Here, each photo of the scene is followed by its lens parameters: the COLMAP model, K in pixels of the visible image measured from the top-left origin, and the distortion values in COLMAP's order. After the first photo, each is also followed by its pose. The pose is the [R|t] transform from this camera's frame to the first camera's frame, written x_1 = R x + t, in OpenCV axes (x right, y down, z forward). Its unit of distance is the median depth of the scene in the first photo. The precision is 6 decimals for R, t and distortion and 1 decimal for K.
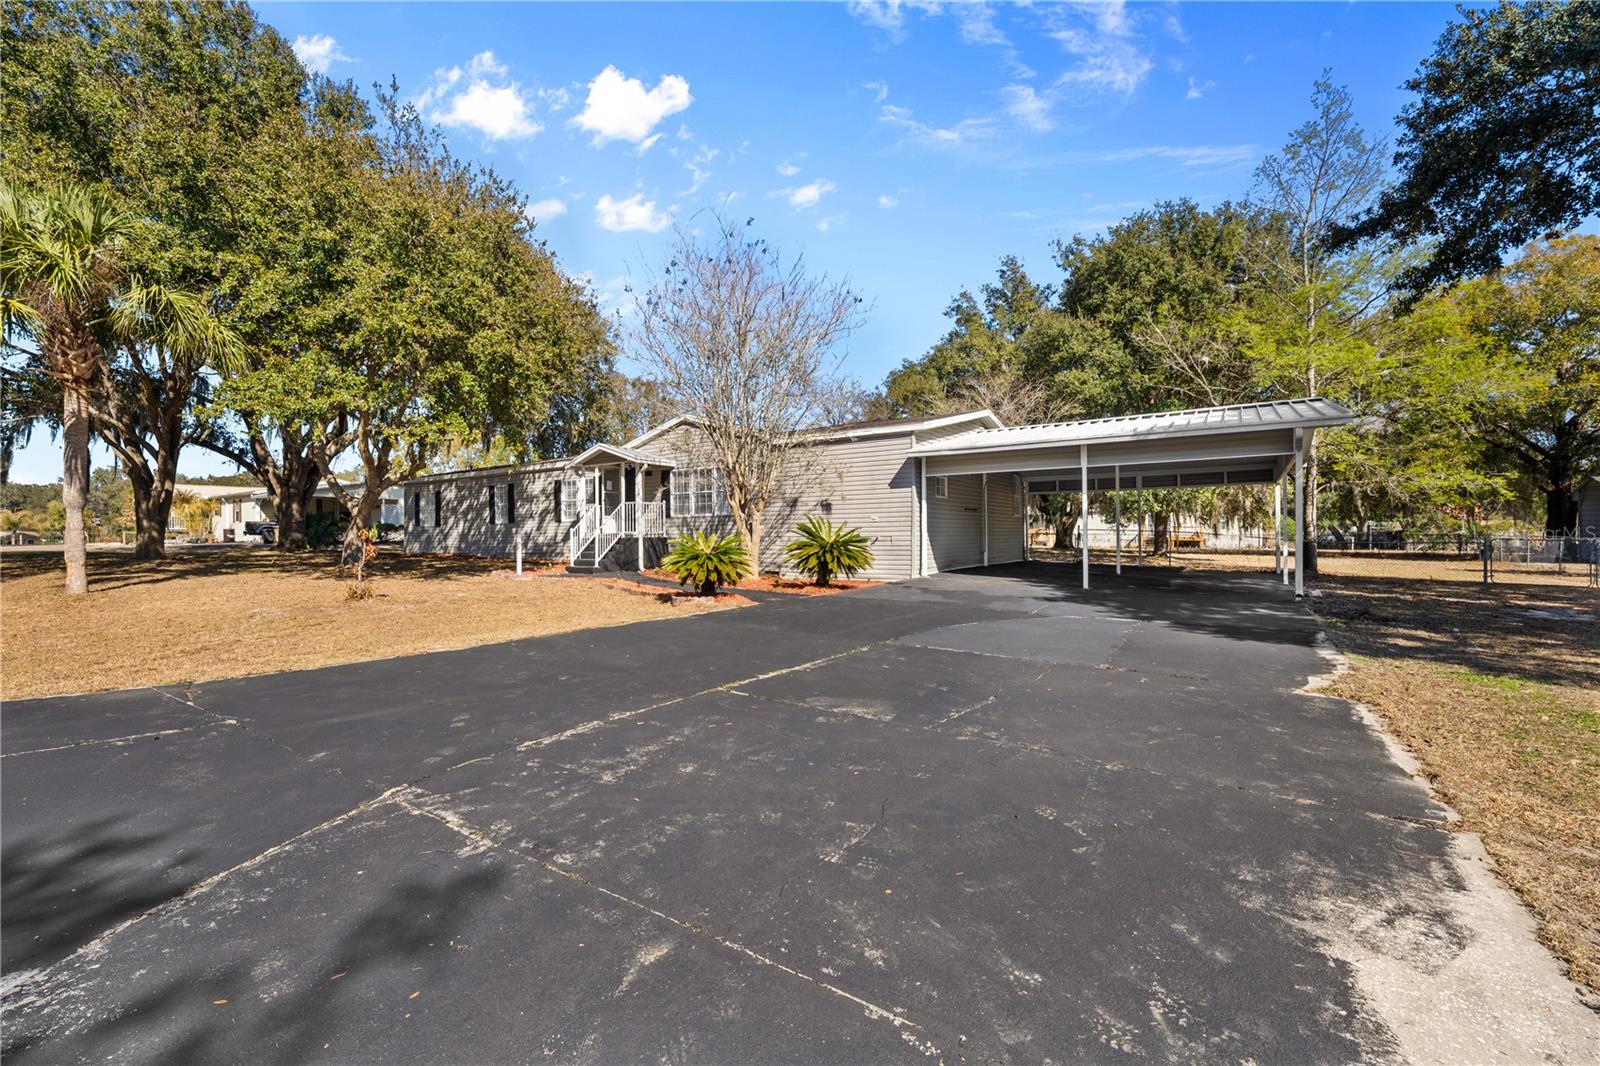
lens RADIAL K [[679.3, 0, 800.6], [0, 679.3, 532.7], [0, 0, 1]] dist [0.002379, 0.001886]
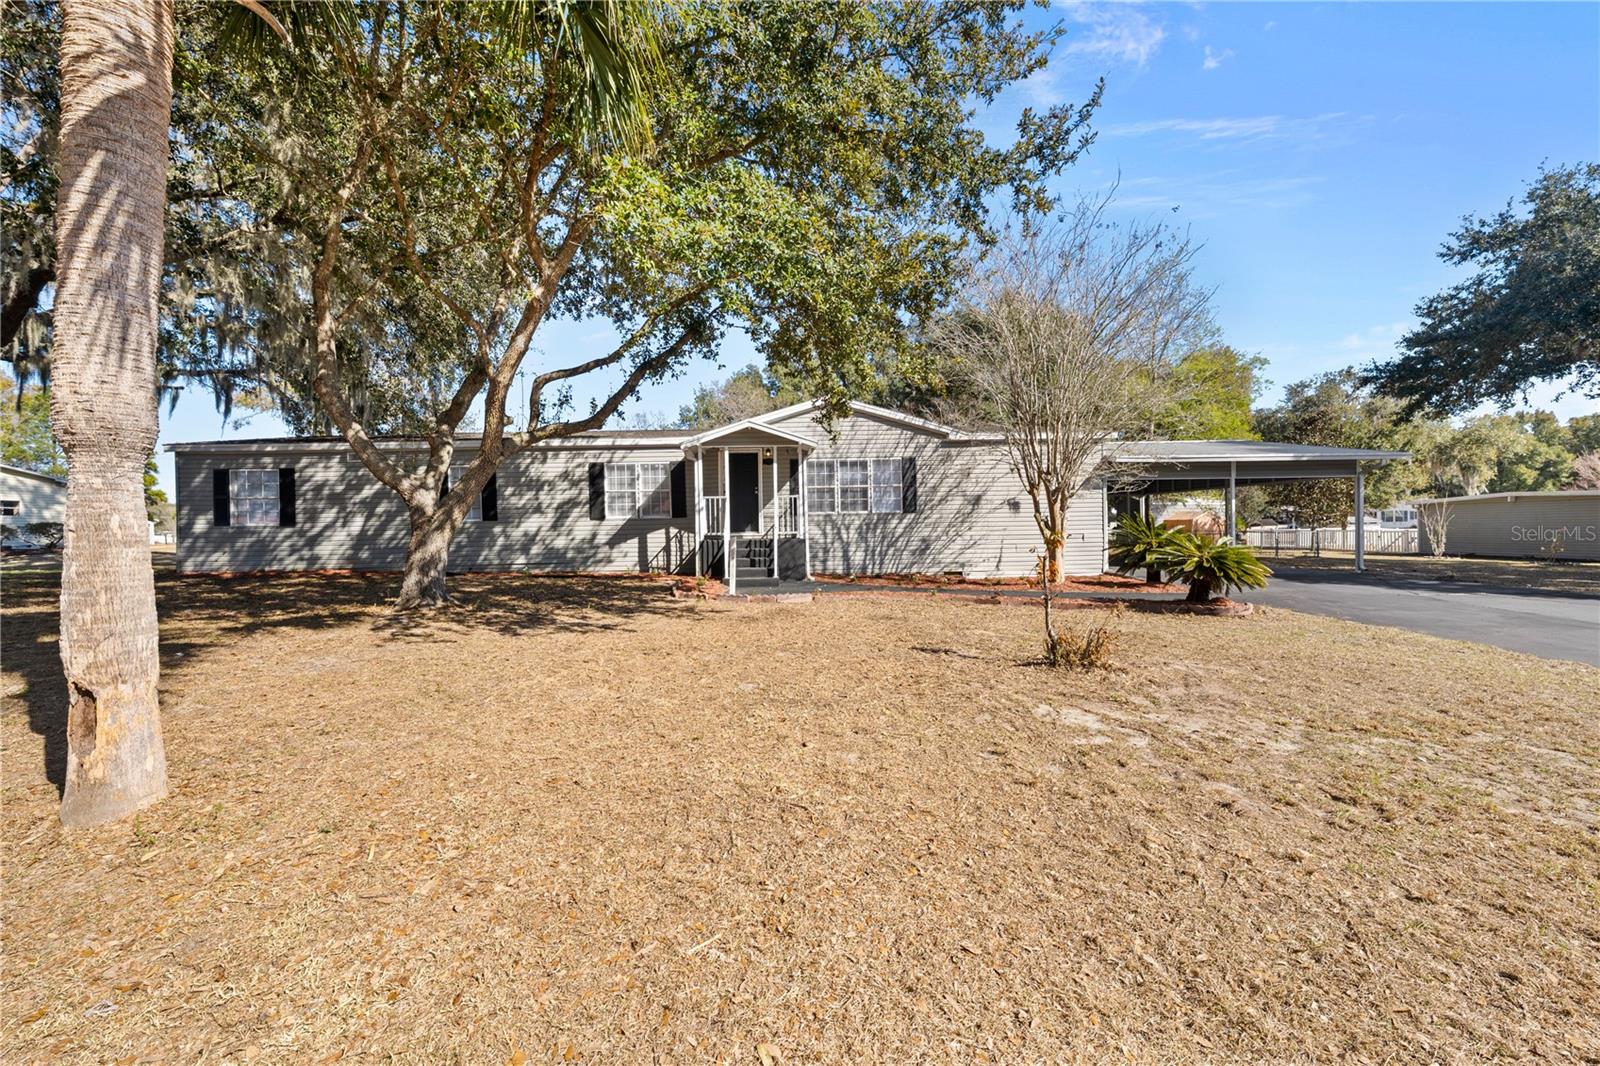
lens RADIAL K [[555.7, 0, 802.2], [0, 555.7, 528.5], [0, 0, 1]] dist [-0.008005, 0.000627]
pose [[0.807321, -0.005766, 0.590085, -0.529285], [0.005575, 0.999982, 0.002144, -0.005114], [-0.590087, 0.001559, 0.807338, 0.375082]]
